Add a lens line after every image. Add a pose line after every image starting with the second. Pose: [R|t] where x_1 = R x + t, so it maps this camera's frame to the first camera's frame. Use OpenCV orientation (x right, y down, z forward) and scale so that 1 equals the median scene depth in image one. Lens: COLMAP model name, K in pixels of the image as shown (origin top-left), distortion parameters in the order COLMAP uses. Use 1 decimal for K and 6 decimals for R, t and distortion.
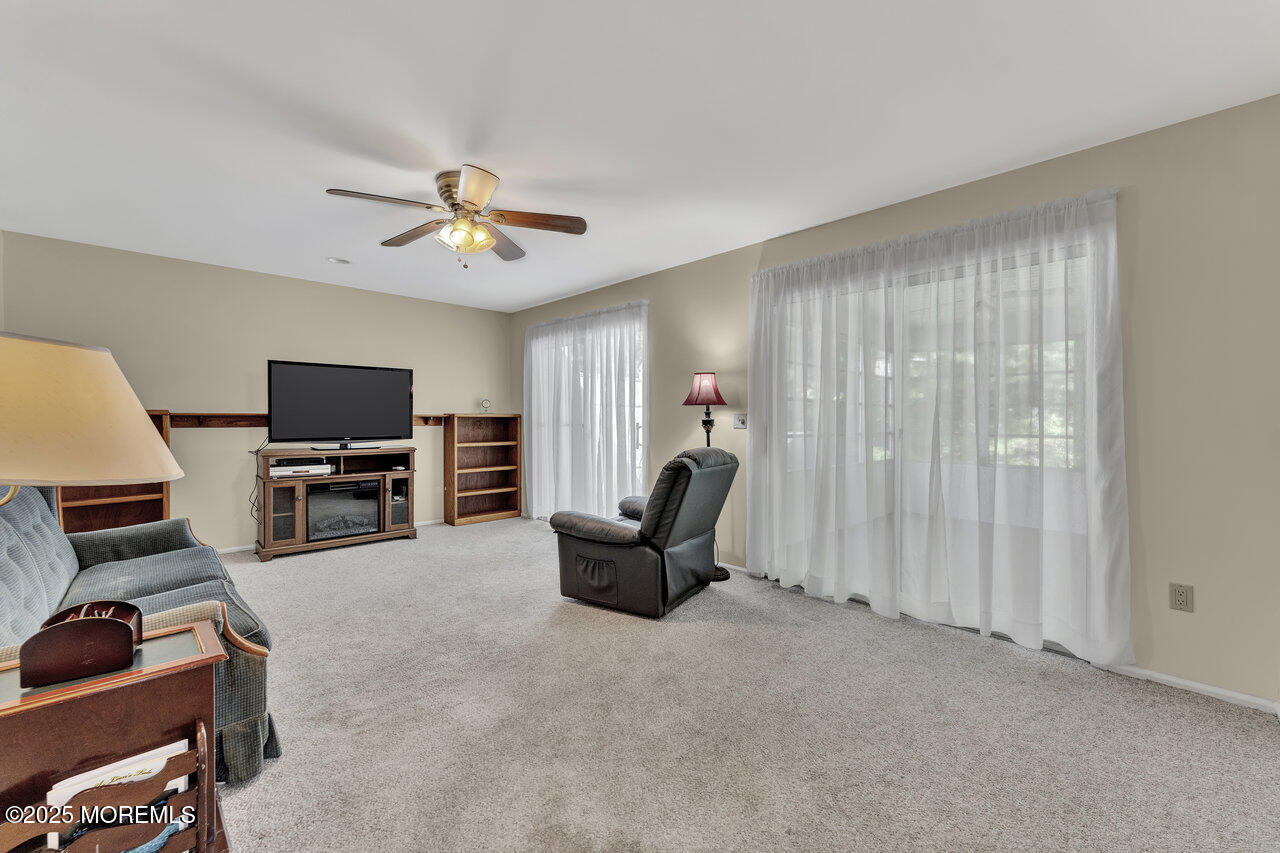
lens RADIAL K [[504.6, 0, 639.9], [0, 504.6, 423.1], [0, 0, 1]] dist [0.002620, 0.000156]
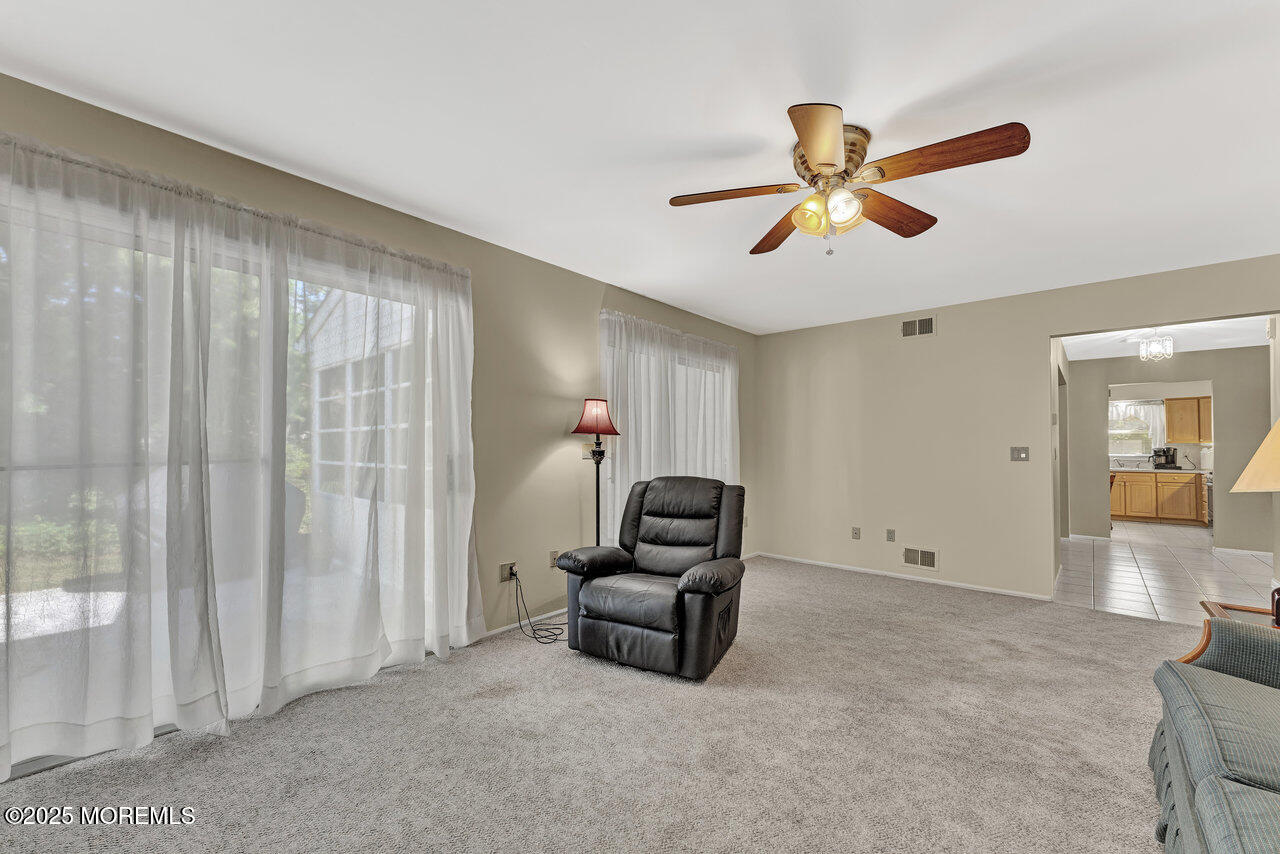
lens RADIAL K [[504.6, 0, 633.2], [0, 504.6, 433.5], [0, 0, 1]] dist [0.002620, 0.000156]
pose [[-0.055608, 0.027409, 0.998076, -0.799281], [0.004846, 0.999619, -0.027181, -0.011886], [-0.998441, 0.003325, -0.055719, 0.987321]]
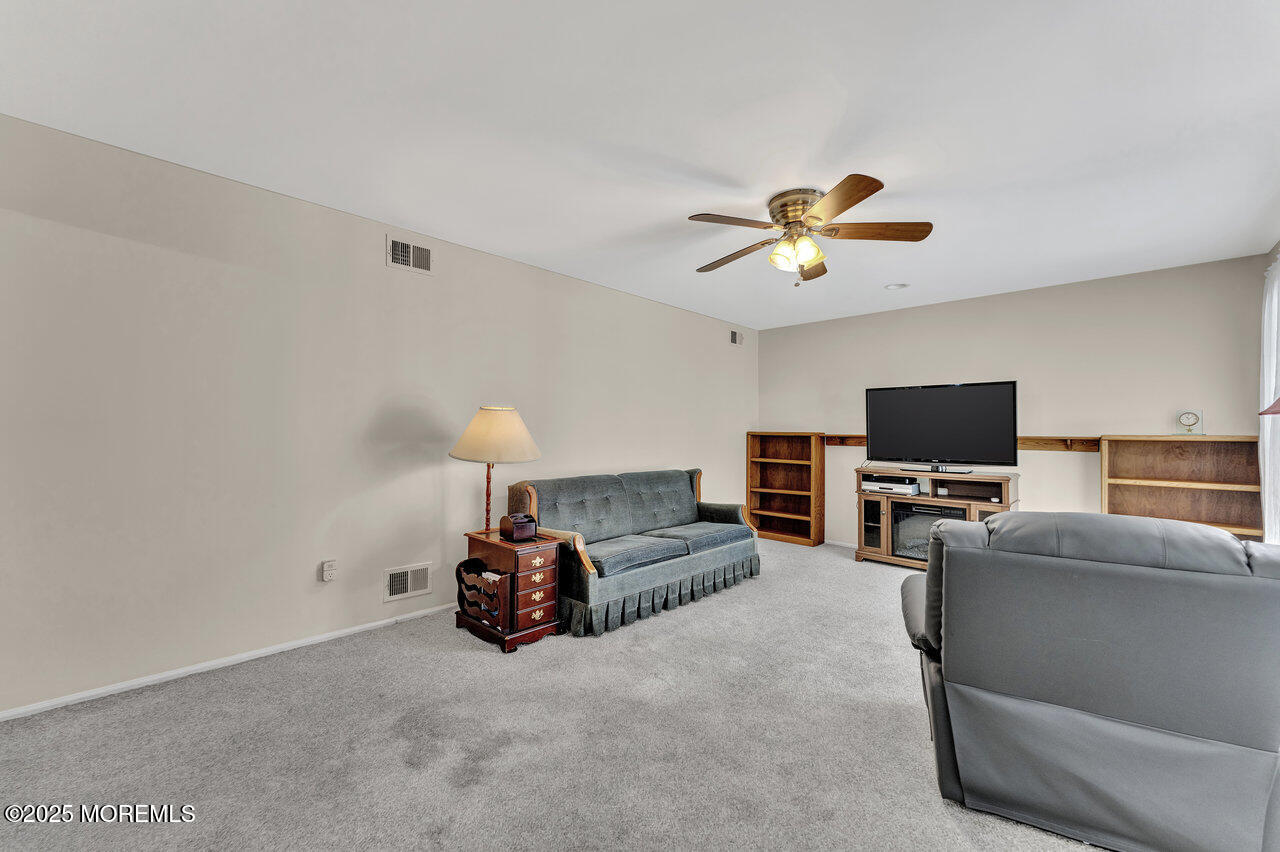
lens RADIAL K [[512.8, 0, 643.8], [0, 512.8, 430.6], [0, 0, 1]] dist [-0.008665, -0.000246]
pose [[0.033240, -0.009356, -0.999404, 0.461833], [-0.020069, 0.999748, -0.010026, -0.007907], [0.999246, 0.020391, 0.033044, 0.494517]]
